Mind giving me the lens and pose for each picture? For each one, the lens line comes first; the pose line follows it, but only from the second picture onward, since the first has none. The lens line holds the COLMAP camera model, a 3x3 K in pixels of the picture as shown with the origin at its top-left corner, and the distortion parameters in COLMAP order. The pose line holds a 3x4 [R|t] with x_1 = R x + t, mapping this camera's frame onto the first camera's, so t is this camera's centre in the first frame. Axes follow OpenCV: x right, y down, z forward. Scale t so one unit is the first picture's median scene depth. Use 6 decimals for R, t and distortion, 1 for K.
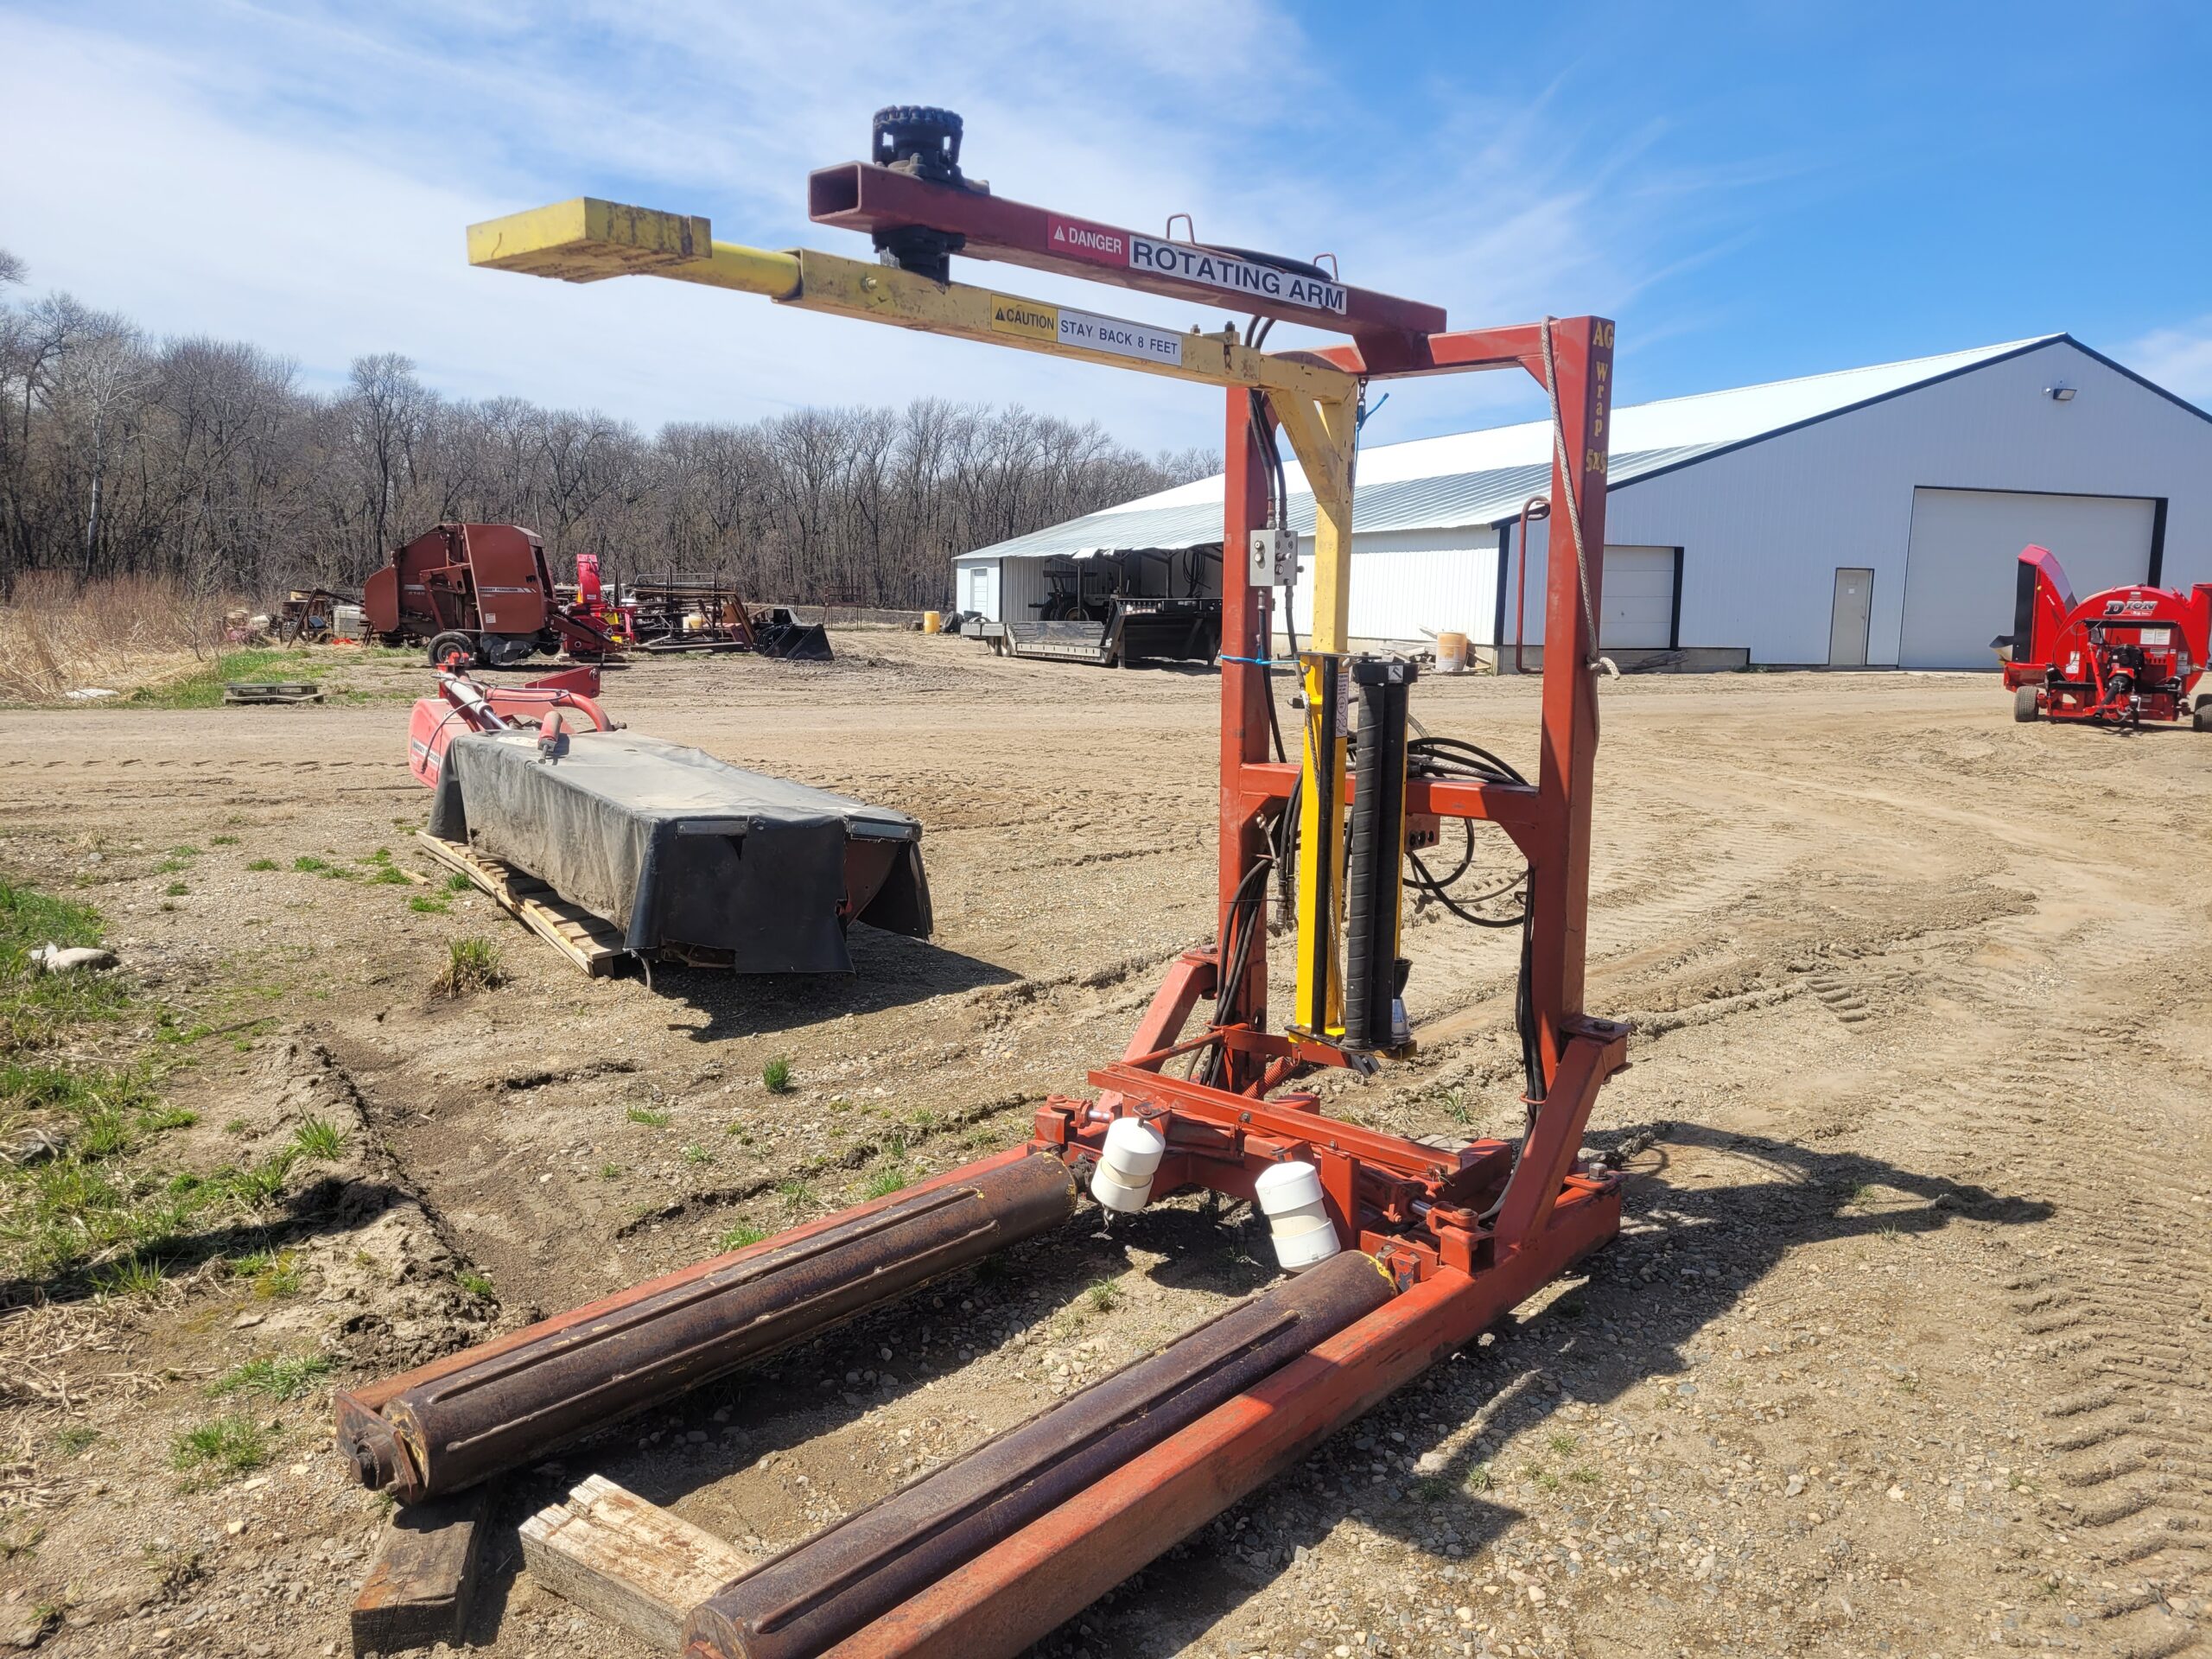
lens RADIAL K [[1666.3, 0, 1094.1], [0, 1666.3, 821.1], [0, 0, 1]] dist [0.058317, -0.046990]
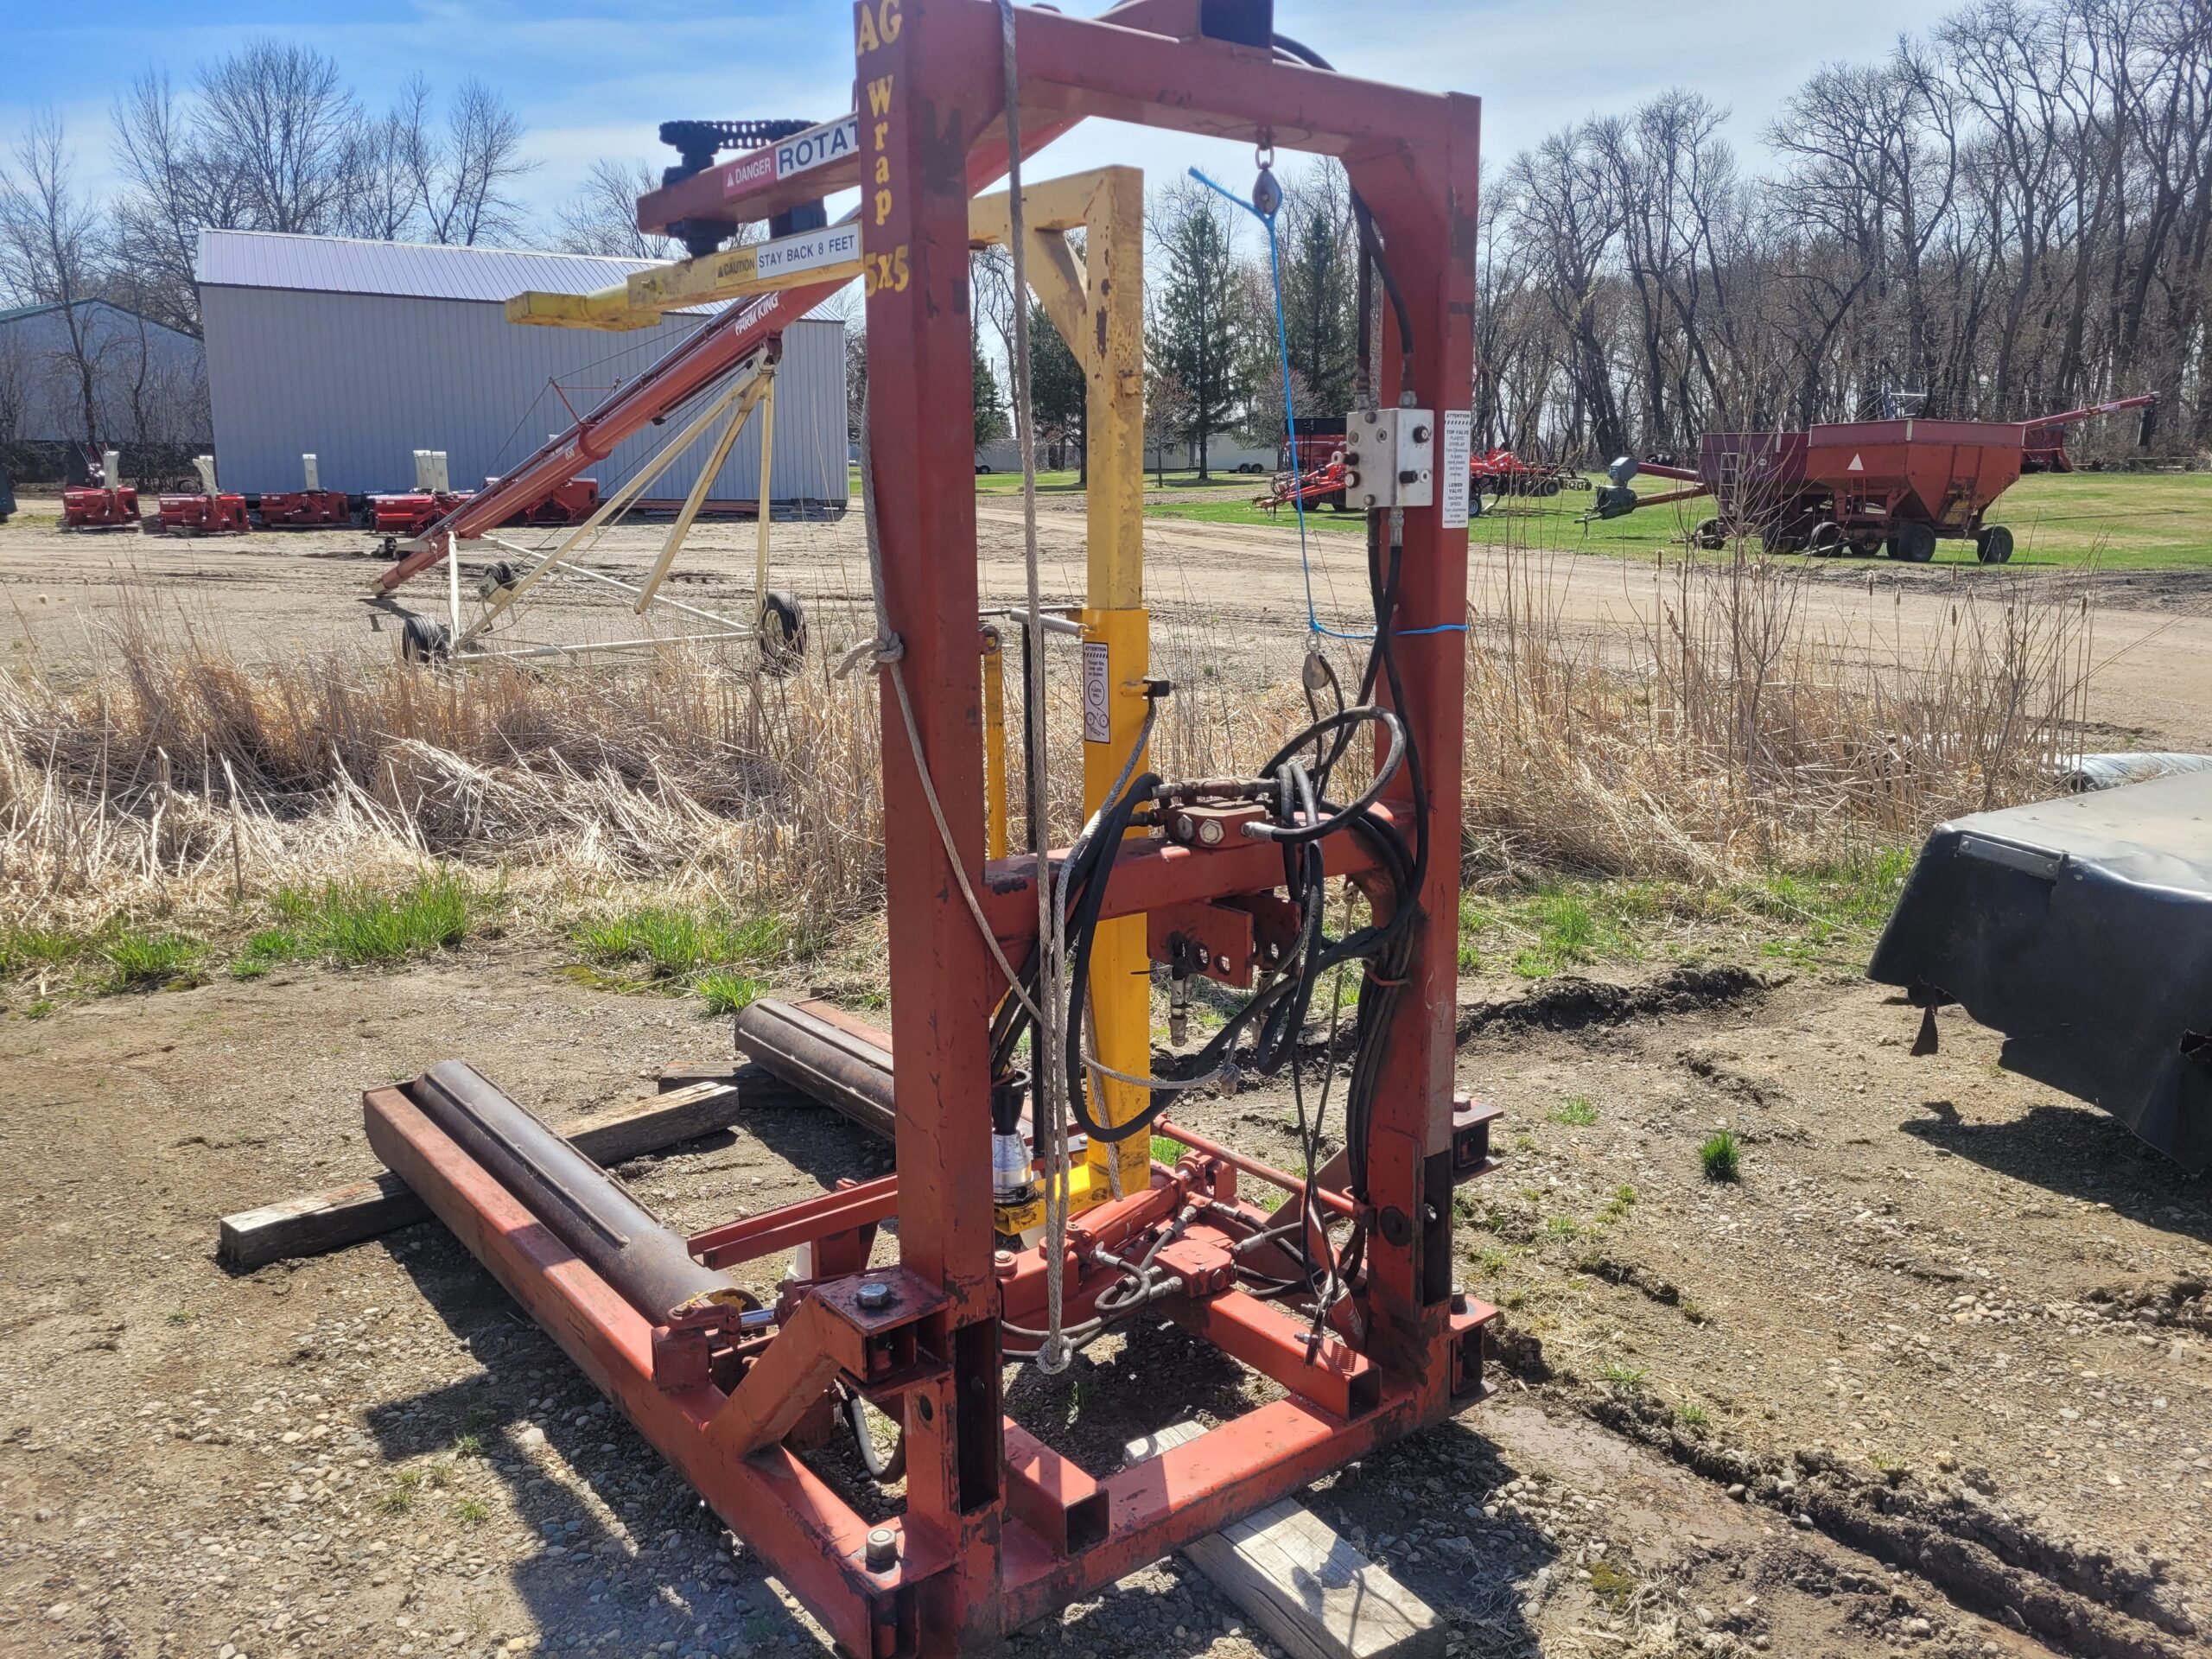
lens RADIAL K [[1666.3, 0, 1094.1], [0, 1666.3, 821.1], [0, 0, 1]] dist [0.058317, -0.046990]
pose [[-0.209037, 0.173644, -0.962367, 0.903420], [-0.131802, 0.970127, 0.203673, -0.177200], [0.968985, 0.169417, -0.179906, 1.294359]]
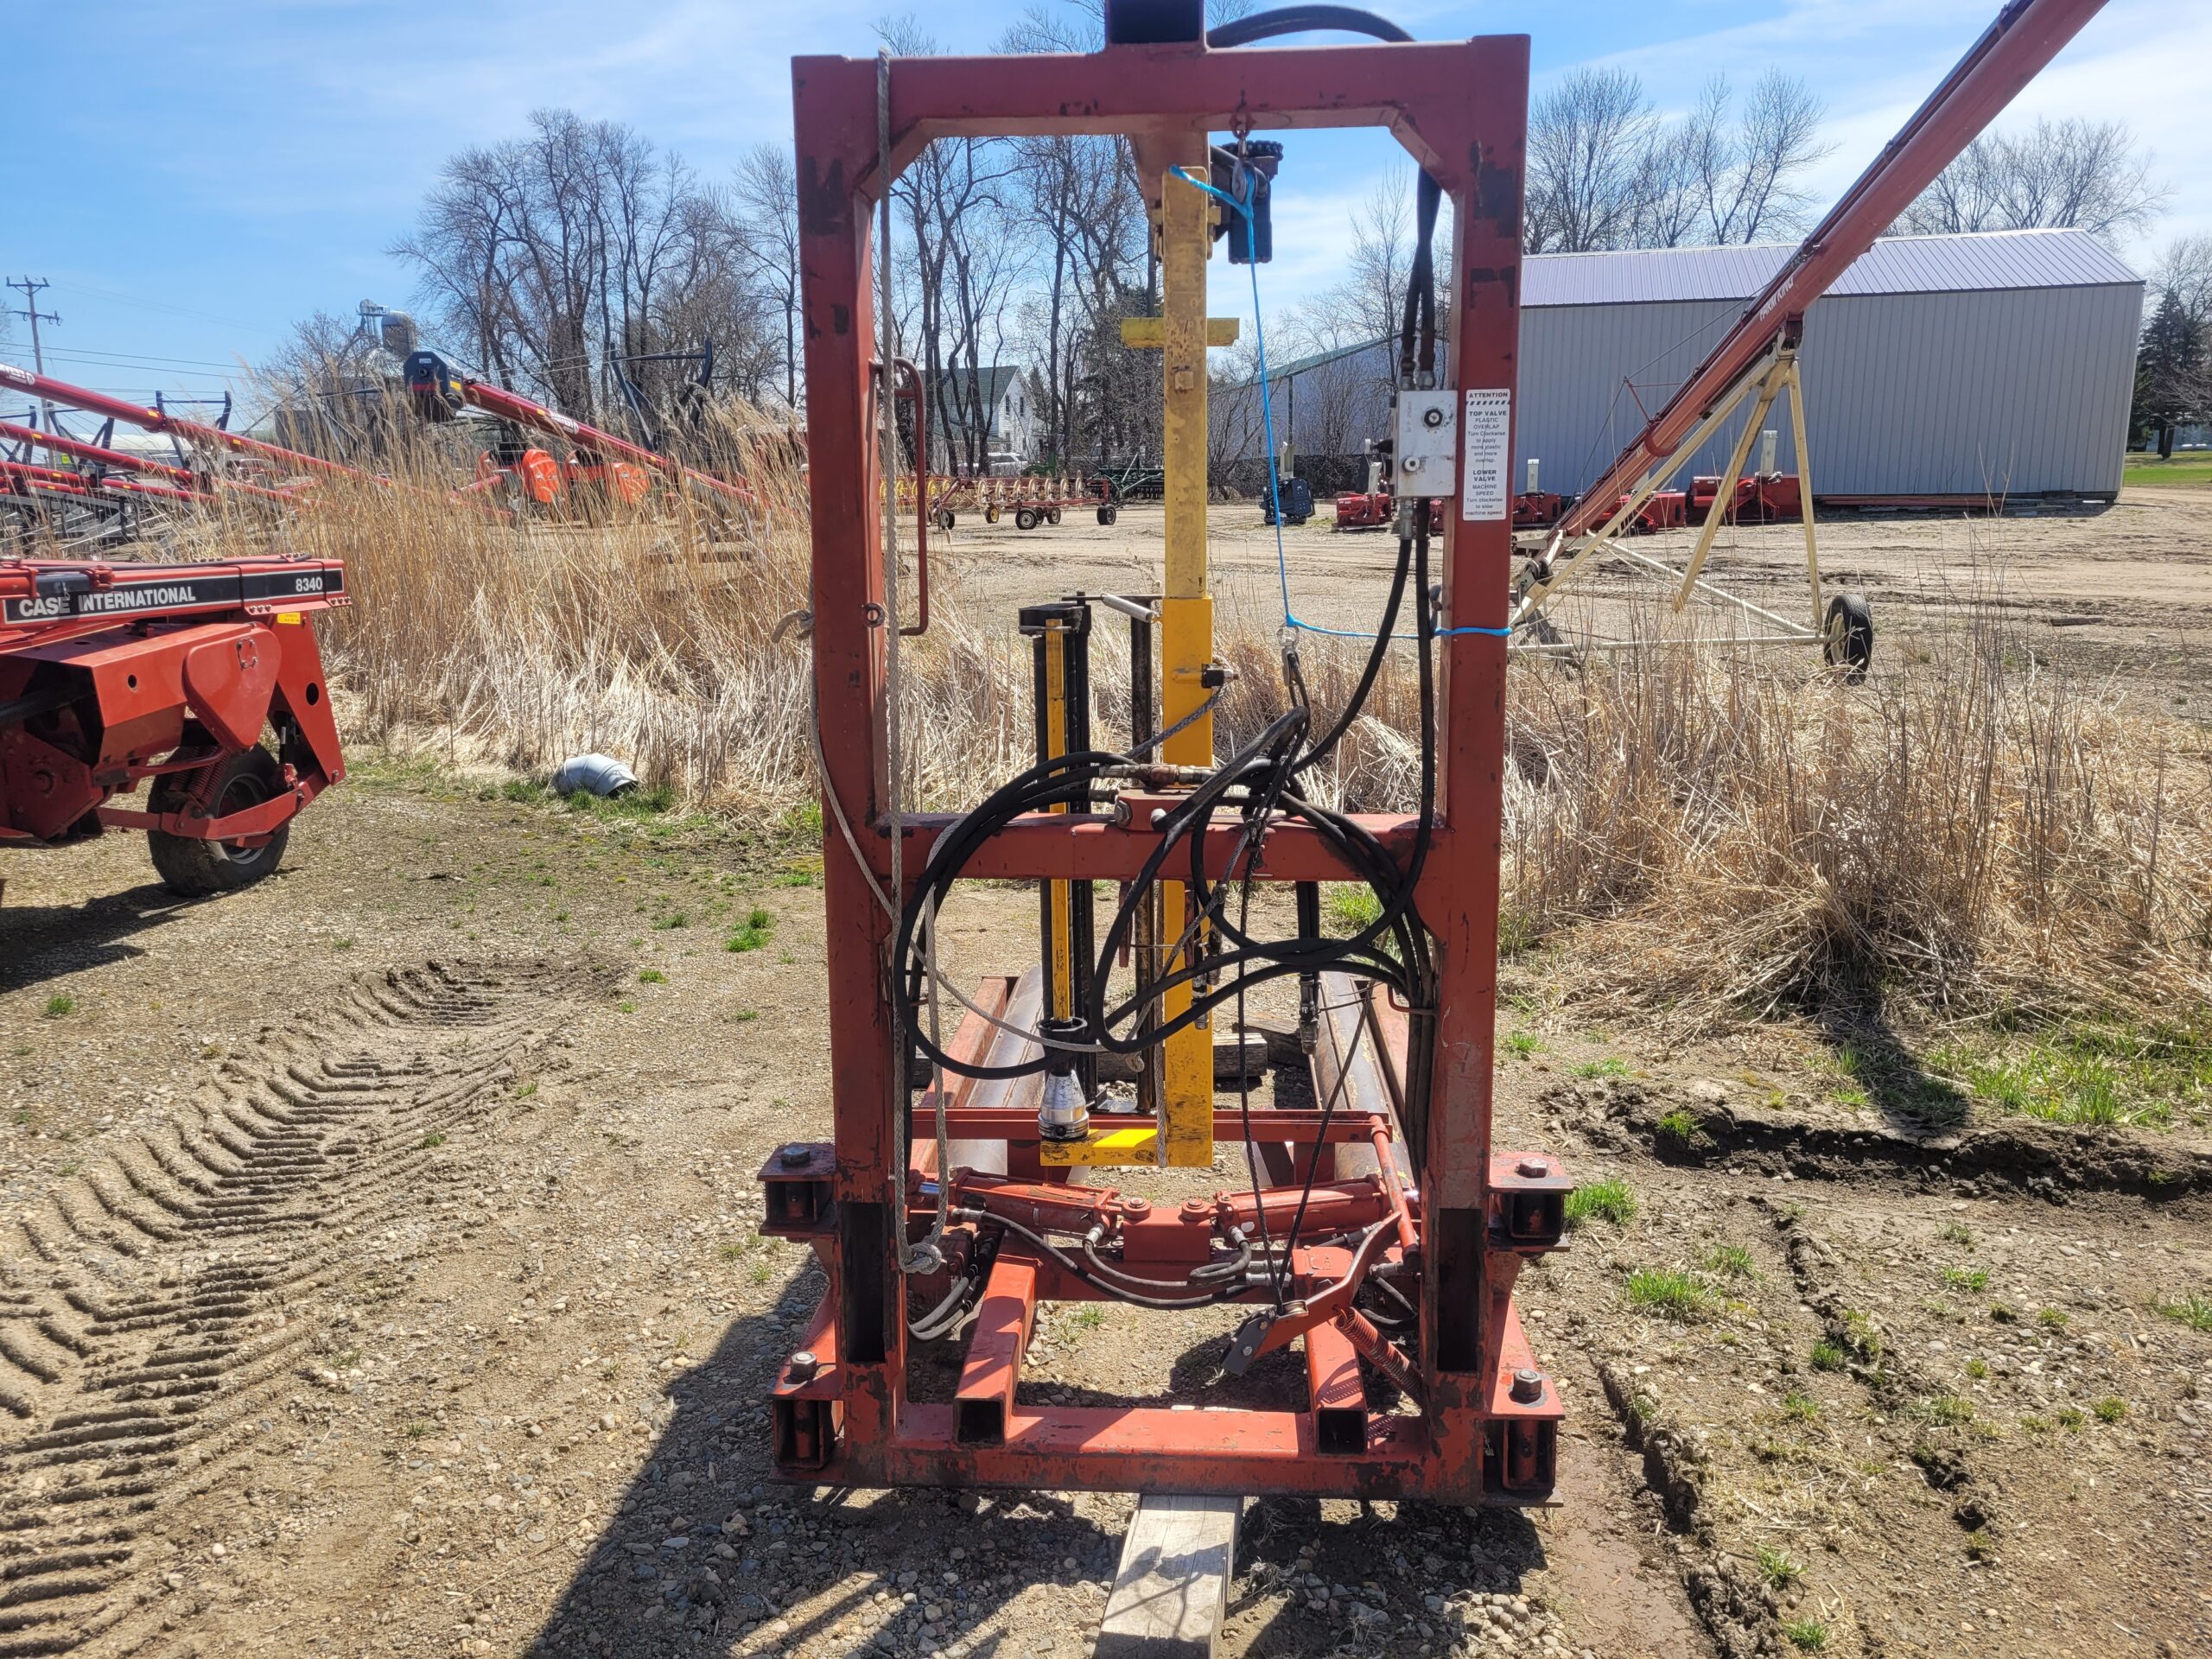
lens RADIAL K [[1666.3, 0, 1094.1], [0, 1666.3, 821.1], [0, 0, 1]] dist [0.058317, -0.046990]
pose [[-0.804951, 0.106068, -0.583784, 0.665541], [-0.079421, 0.955777, 0.283165, -0.235325], [0.588002, 0.274298, -0.760930, 1.746229]]
